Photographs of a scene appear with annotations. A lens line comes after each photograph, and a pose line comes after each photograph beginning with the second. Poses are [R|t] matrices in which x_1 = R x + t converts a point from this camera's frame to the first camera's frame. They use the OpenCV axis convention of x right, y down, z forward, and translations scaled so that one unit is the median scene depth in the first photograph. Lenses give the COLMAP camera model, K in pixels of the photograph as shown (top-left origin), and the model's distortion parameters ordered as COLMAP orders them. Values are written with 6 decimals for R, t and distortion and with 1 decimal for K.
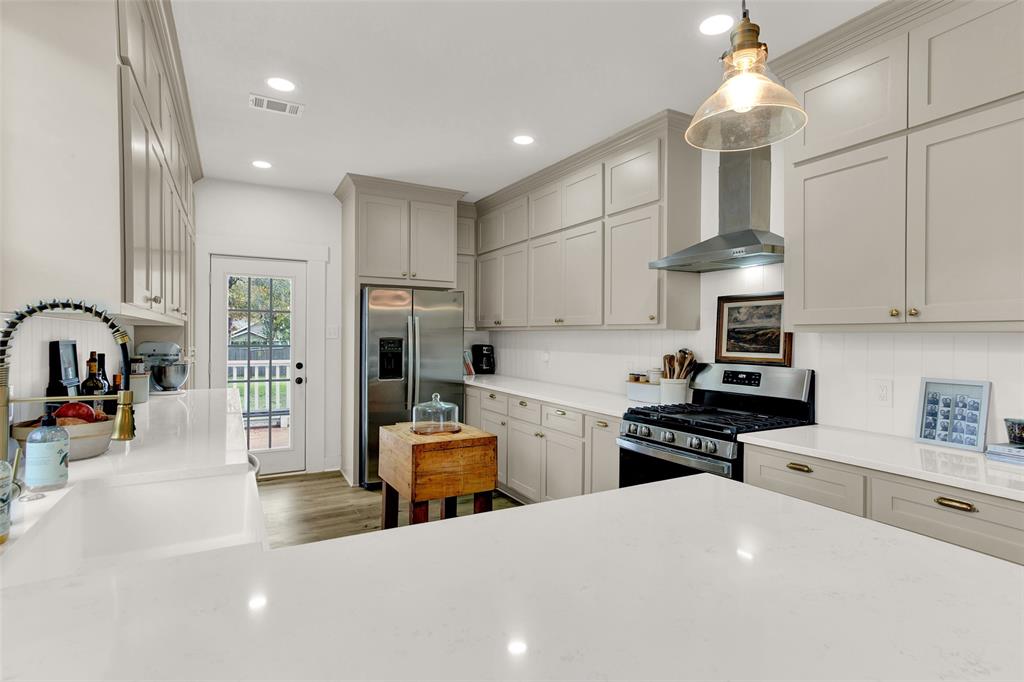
lens RADIAL K [[517.0, 0, 512.0], [0, 517.0, 341.0], [0, 0, 1]] dist [-0.000954, 0.033118]
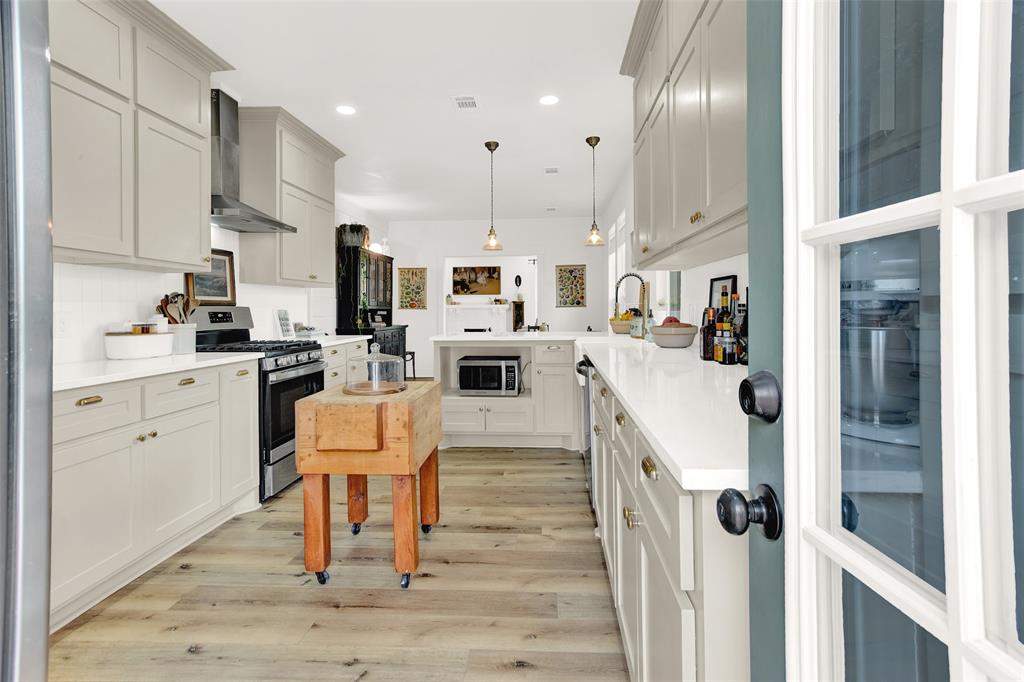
lens RADIAL K [[492.5, 0, 525.0], [0, 492.5, 305.1], [0, 0, 1]] dist [-0.087472, 0.027826]
pose [[-0.850740, -0.001562, 0.525585, -0.491618], [0.002181, 0.999976, 0.006502, 0.024377], [-0.525583, 0.006677, -0.850716, 1.023334]]
